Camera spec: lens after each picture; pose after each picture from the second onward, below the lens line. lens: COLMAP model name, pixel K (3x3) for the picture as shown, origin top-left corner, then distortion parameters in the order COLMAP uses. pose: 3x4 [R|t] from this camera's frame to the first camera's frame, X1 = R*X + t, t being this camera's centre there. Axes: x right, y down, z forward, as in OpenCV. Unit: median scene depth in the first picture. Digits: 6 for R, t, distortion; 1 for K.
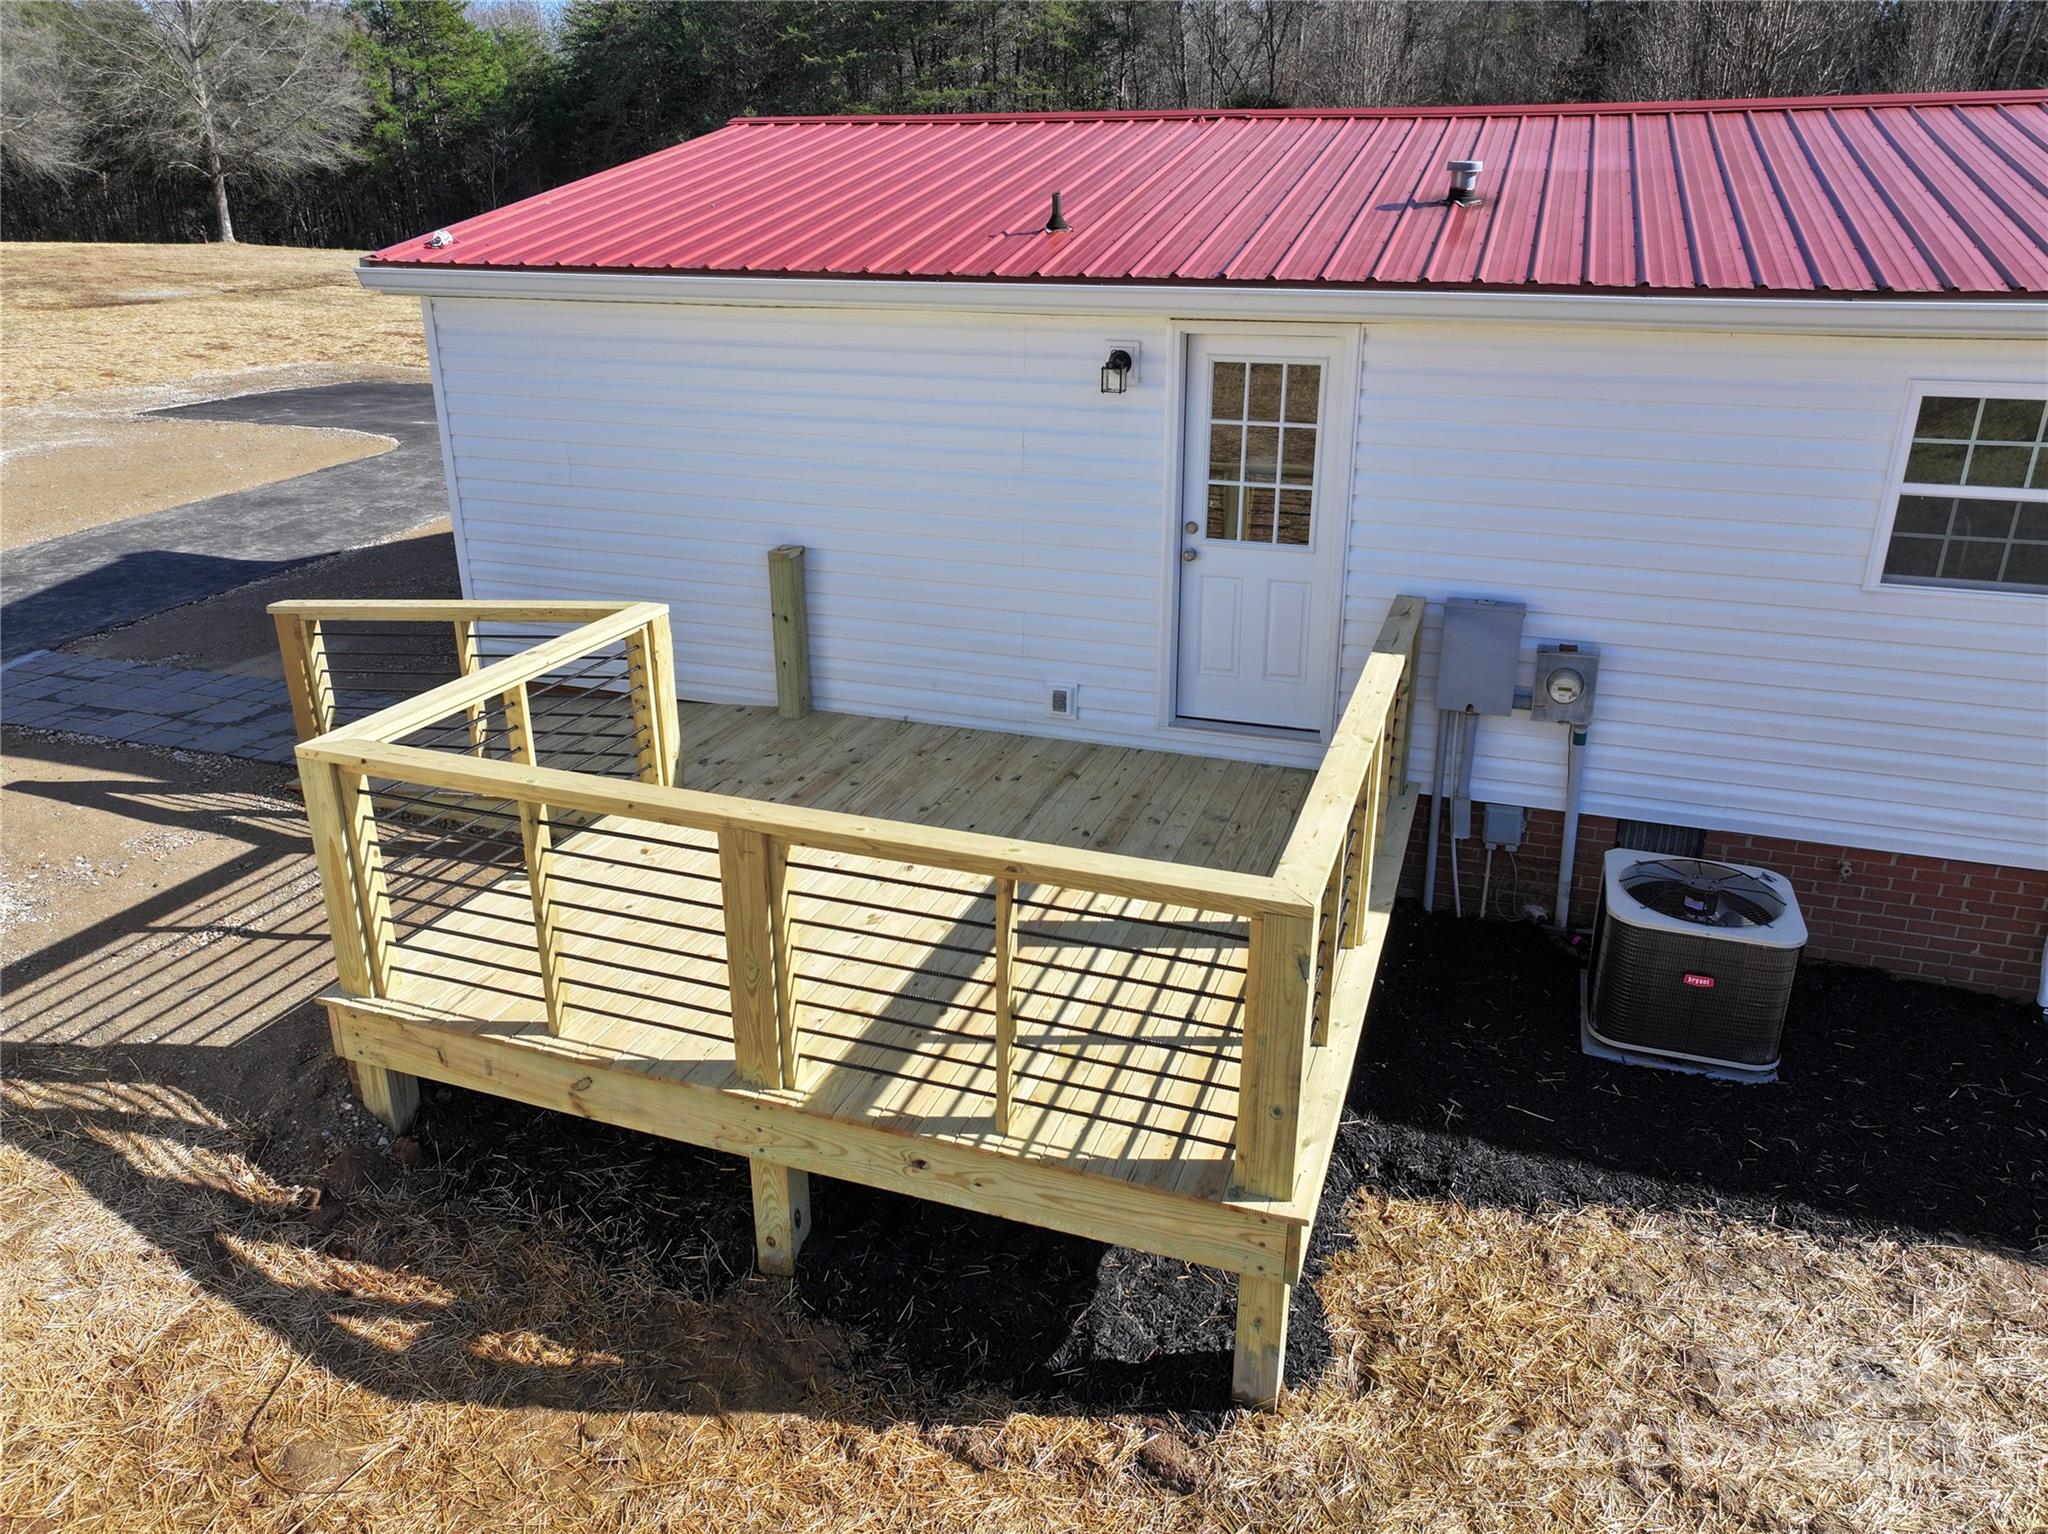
lens RADIAL K [[1449.3, 0, 1021.2], [0, 1449.3, 768.3], [0, 0, 1]] dist [-0.007345, 0.026888]
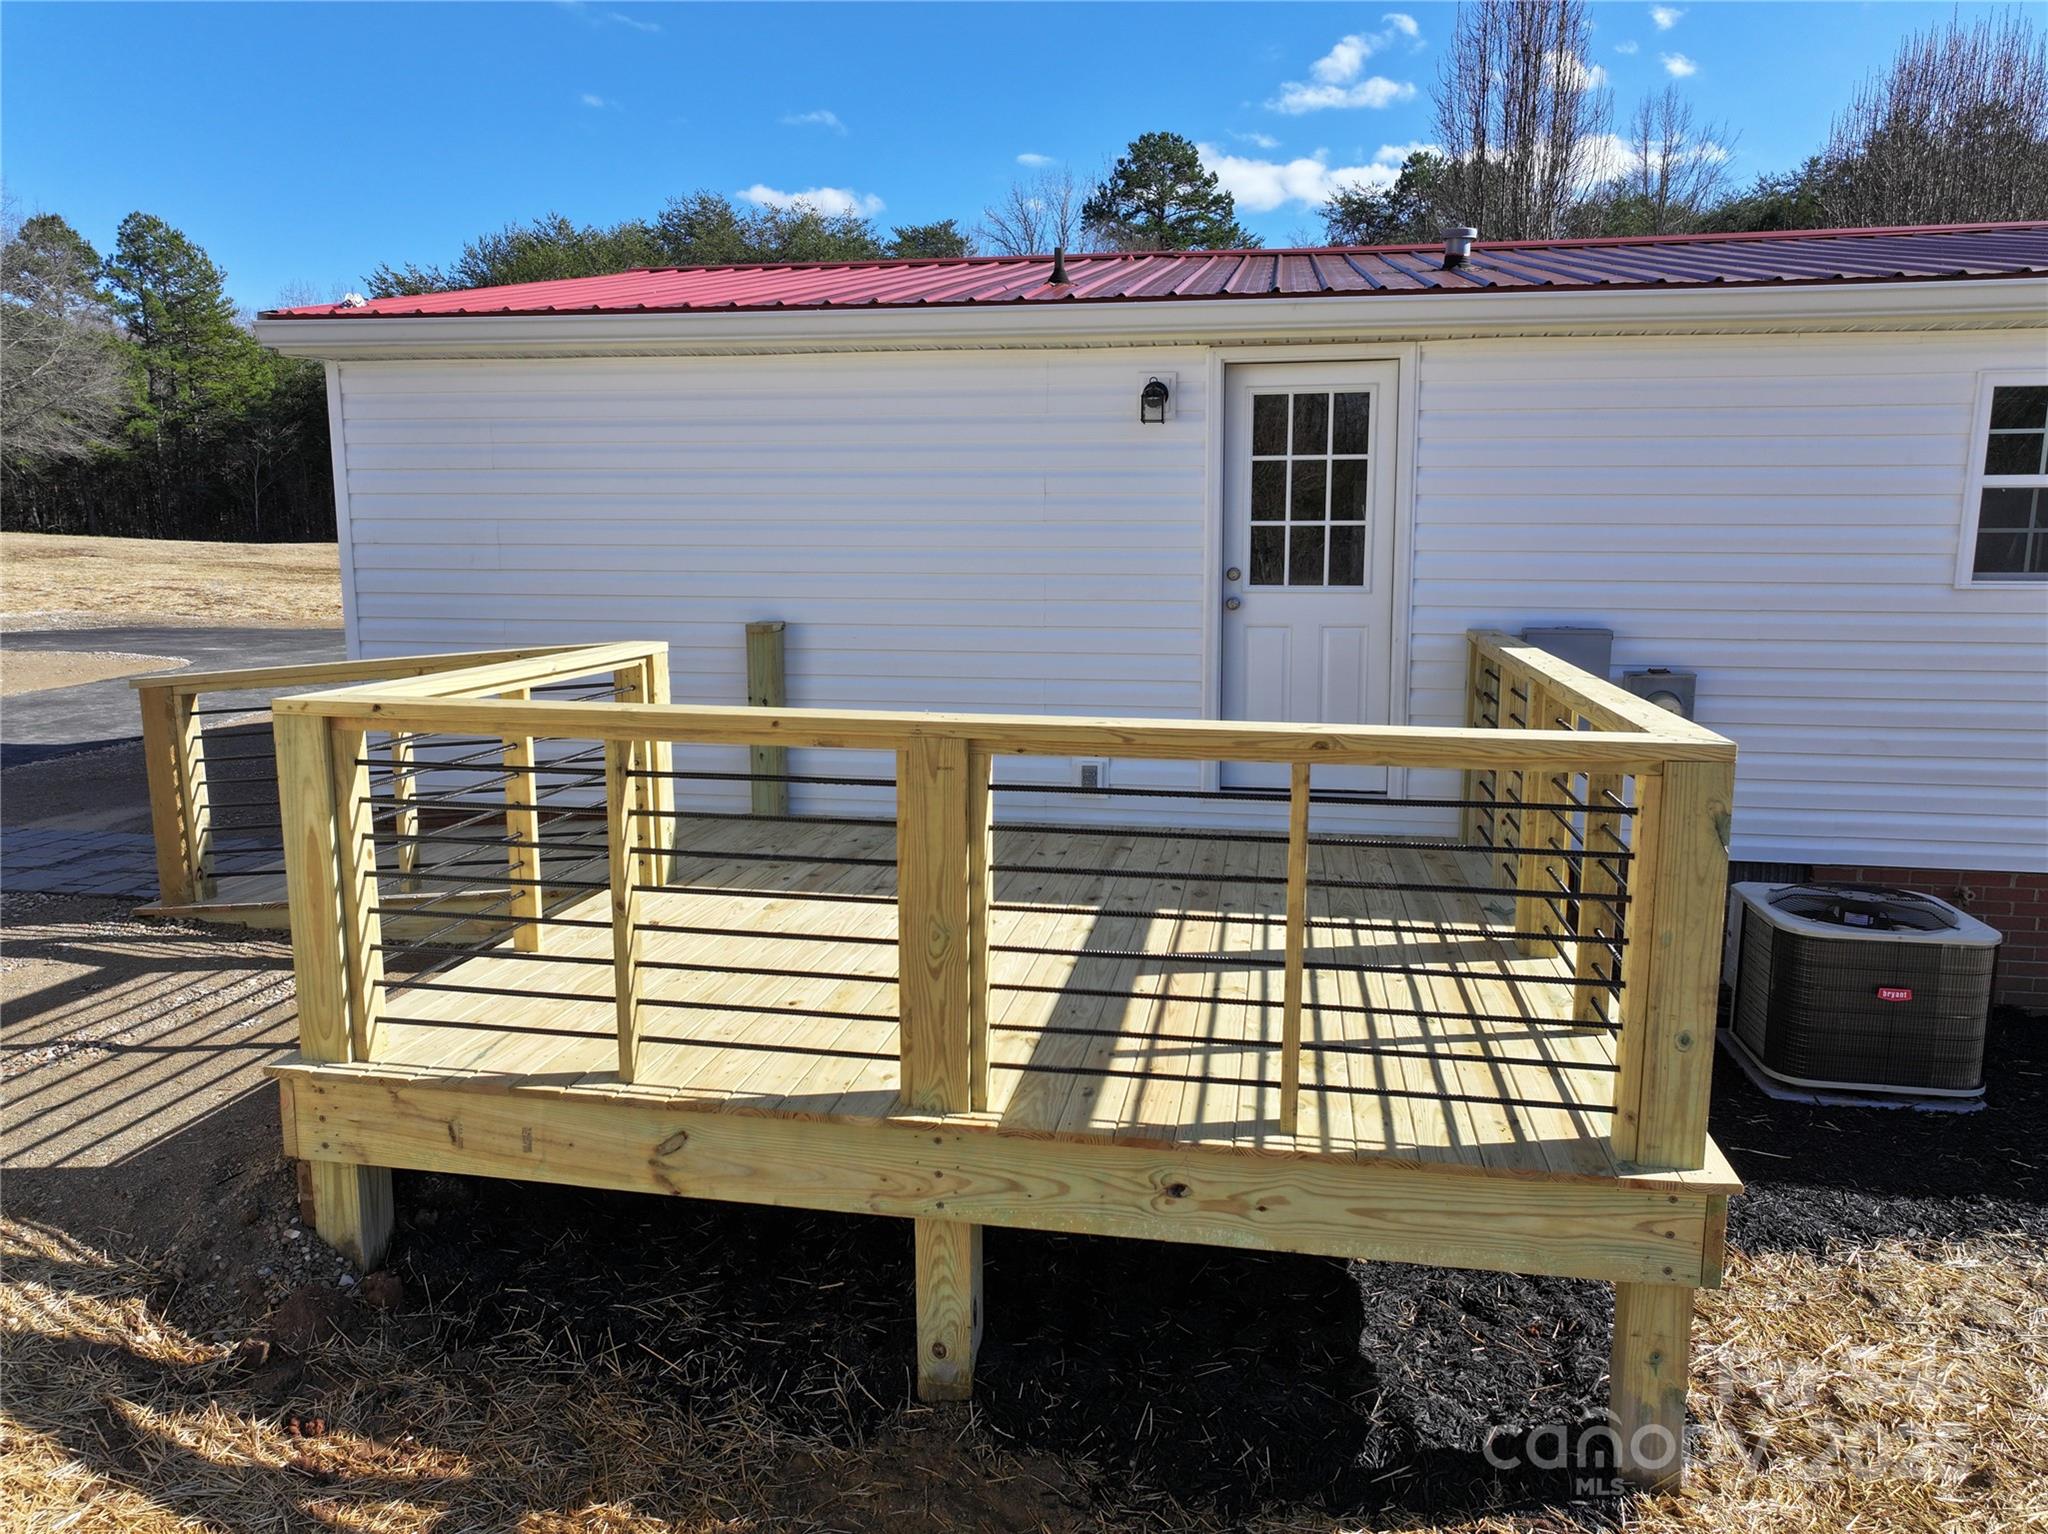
lens RADIAL K [[1449.3, 0, 1022.5], [0, 1449.3, 770.5], [0, 0, 1]] dist [-0.007345, 0.026888]
pose [[0.986585, -0.026922, 0.161010, -0.226958], [0.059178, 0.978201, -0.199050, 0.178645], [-0.152142, 0.205908, 0.966672, 0.217578]]
